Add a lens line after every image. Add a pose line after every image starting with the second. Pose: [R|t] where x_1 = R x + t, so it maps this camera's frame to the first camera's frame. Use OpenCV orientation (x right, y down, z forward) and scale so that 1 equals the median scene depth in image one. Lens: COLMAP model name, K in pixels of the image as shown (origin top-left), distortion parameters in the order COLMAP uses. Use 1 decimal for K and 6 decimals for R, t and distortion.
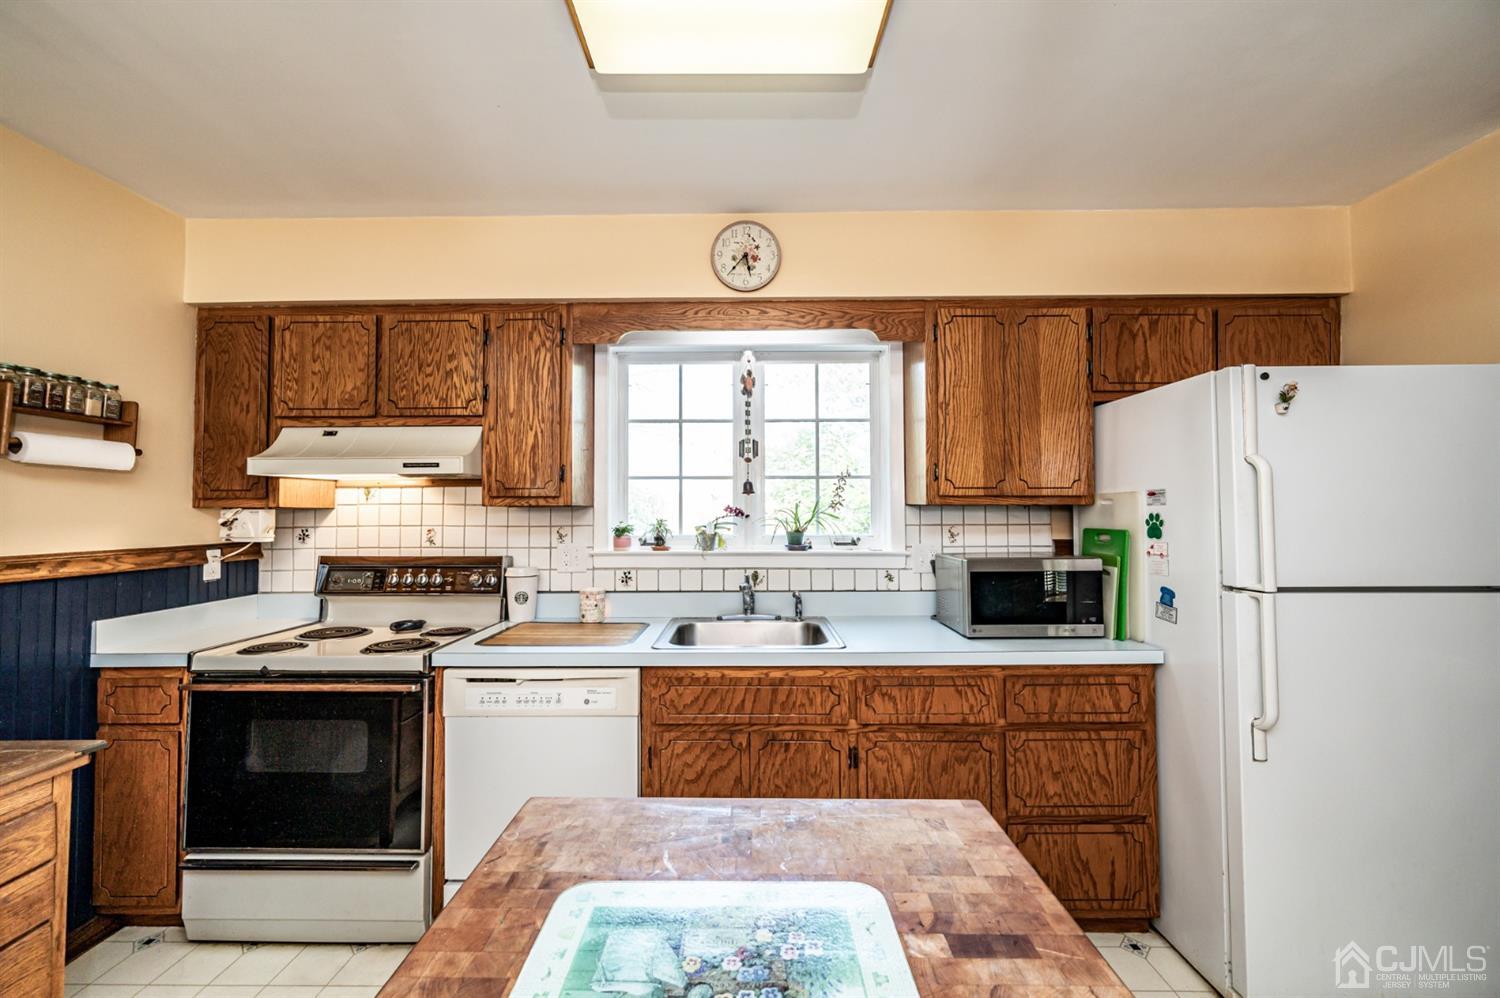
lens RADIAL K [[589.8, 0, 742.2], [0, 589.8, 496.7], [0, 0, 1]] dist [0.001516, -0.000297]
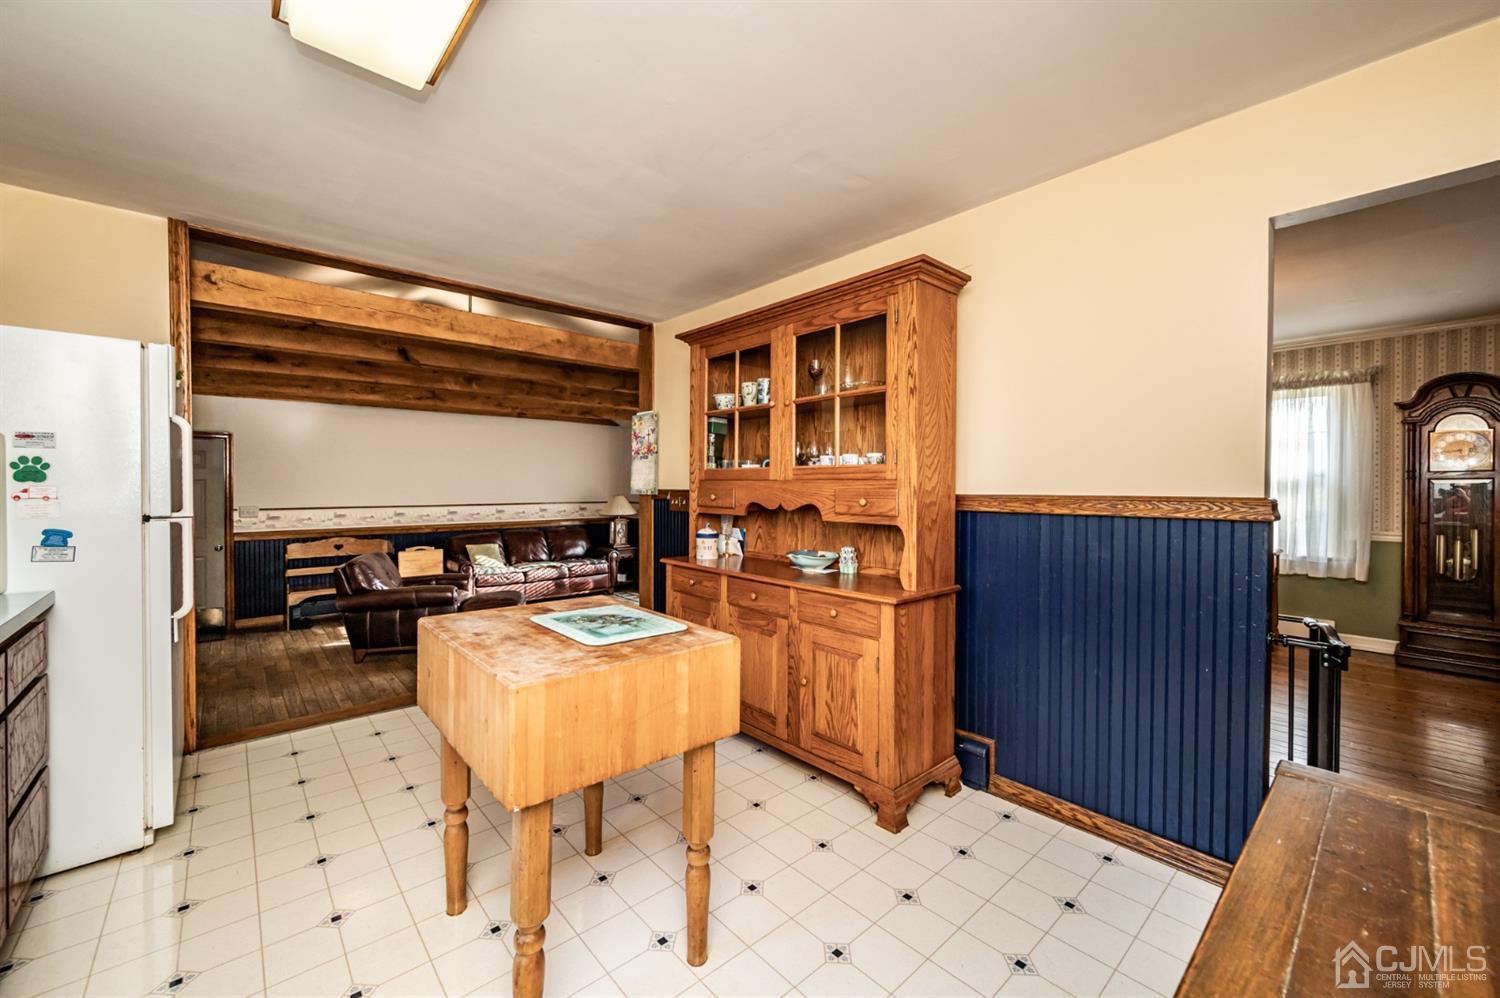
lens RADIAL K [[589.8, 0, 743.0], [0, 589.8, 491.2], [0, 0, 1]] dist [0.001516, -0.000297]
pose [[-0.669540, -0.006282, 0.742749, -0.701747], [-0.019279, 0.999774, -0.008923, 0.062093], [-0.742526, -0.020294, -0.669510, 0.670053]]
